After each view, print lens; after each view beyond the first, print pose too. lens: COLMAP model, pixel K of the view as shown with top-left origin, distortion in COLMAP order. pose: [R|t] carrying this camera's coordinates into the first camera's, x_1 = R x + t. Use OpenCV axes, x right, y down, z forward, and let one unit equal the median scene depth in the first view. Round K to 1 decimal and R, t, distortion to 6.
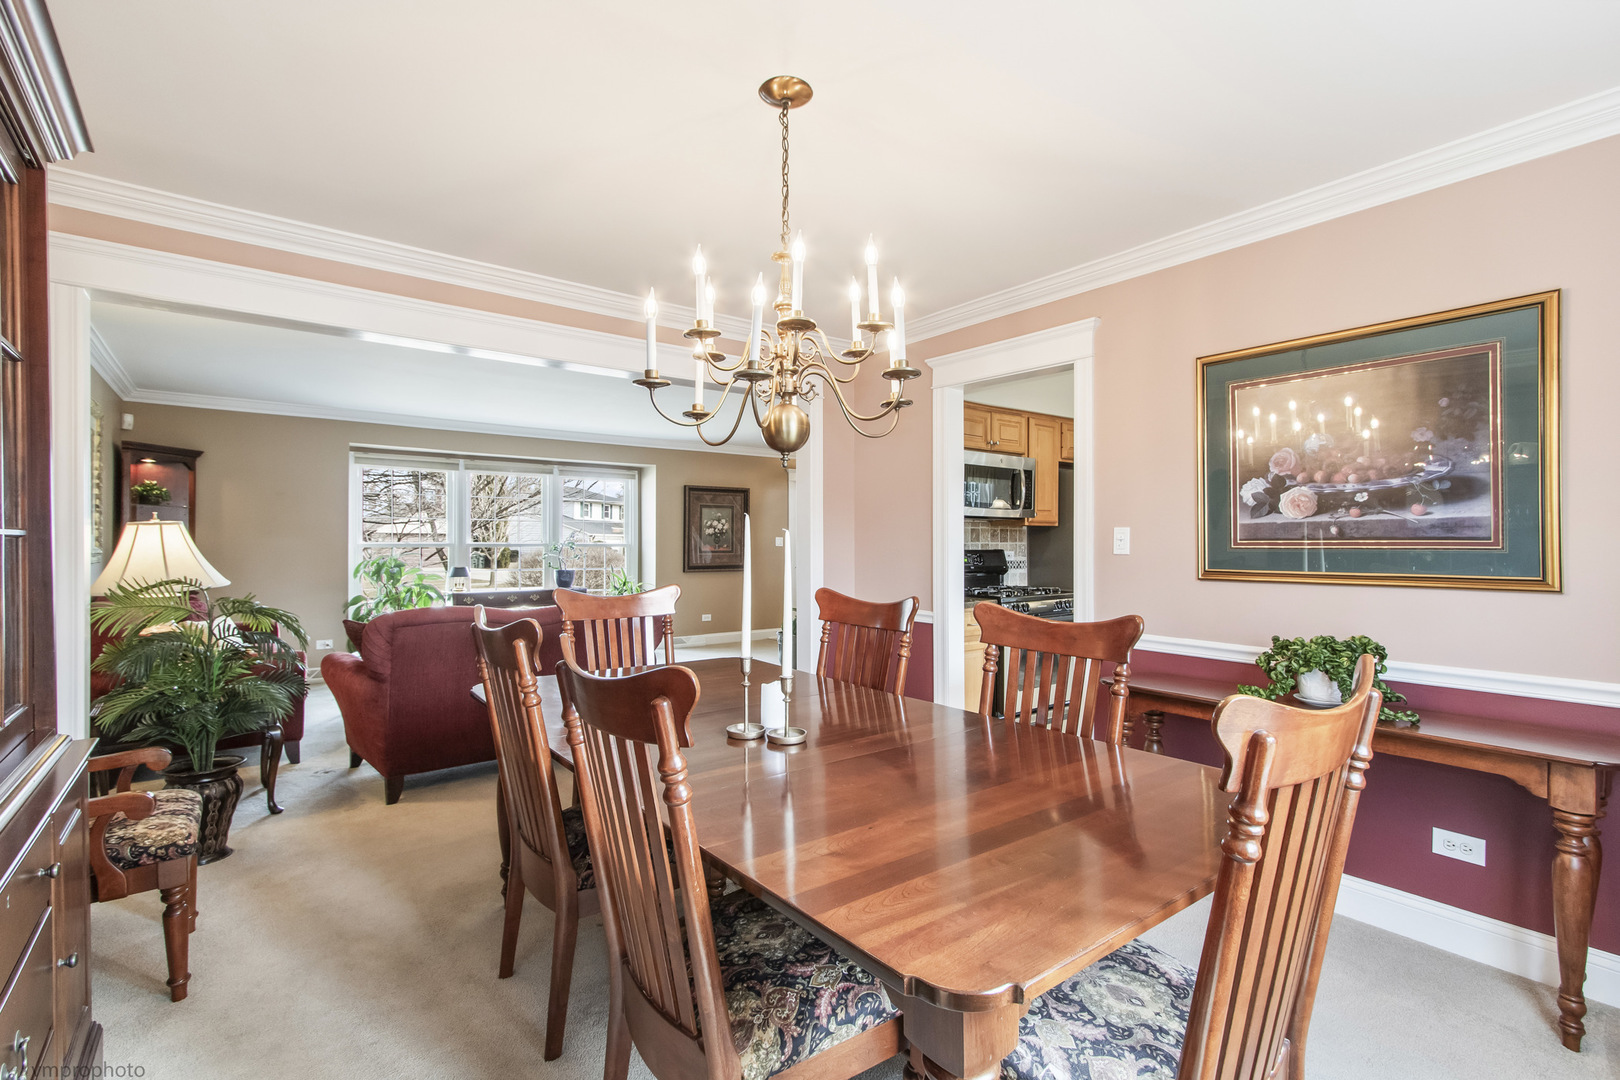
lens RADIAL K [[737.8, 0, 813.8], [0, 737.8, 533.3], [0, 0, 1]] dist [-0.000105, 0.000029]
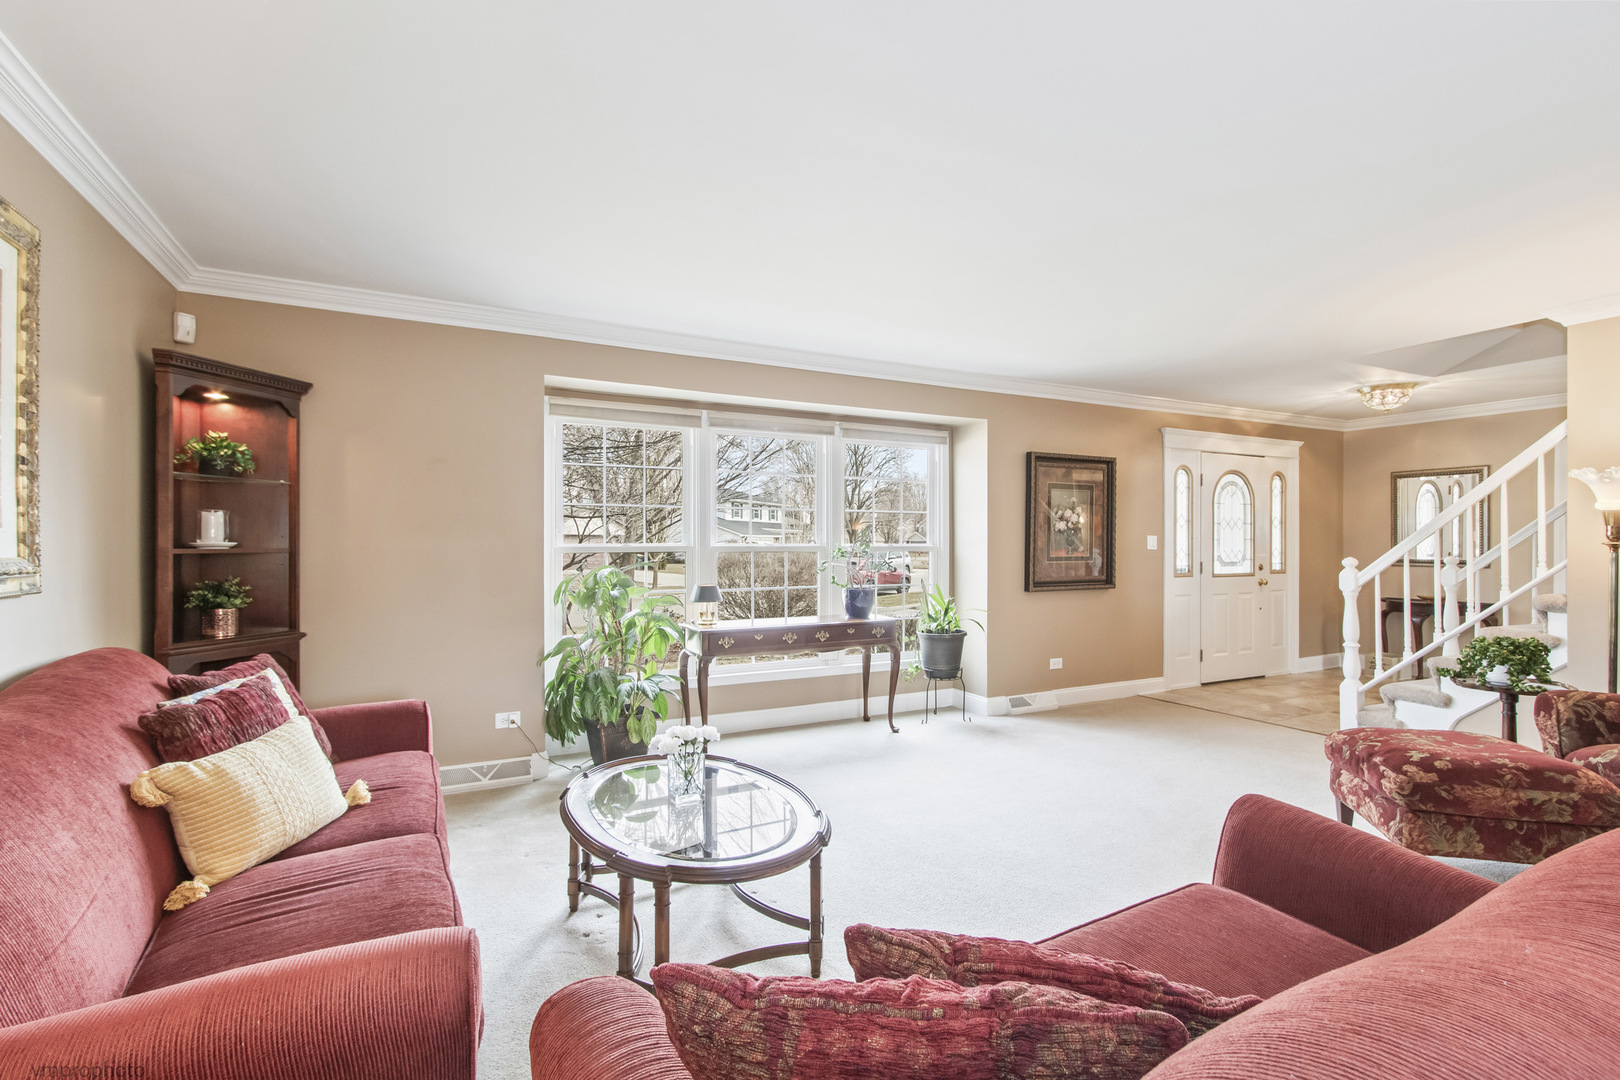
lens RADIAL K [[737.8, 0, 808.5], [0, 737.8, 538.6], [0, 0, 1]] dist [-0.000105, 0.000029]
pose [[0.983258, -0.003015, -0.182193, -0.287913], [0.004140, 0.999975, 0.005795, 0.004206], [0.182171, -0.006453, 0.983246, 0.420215]]
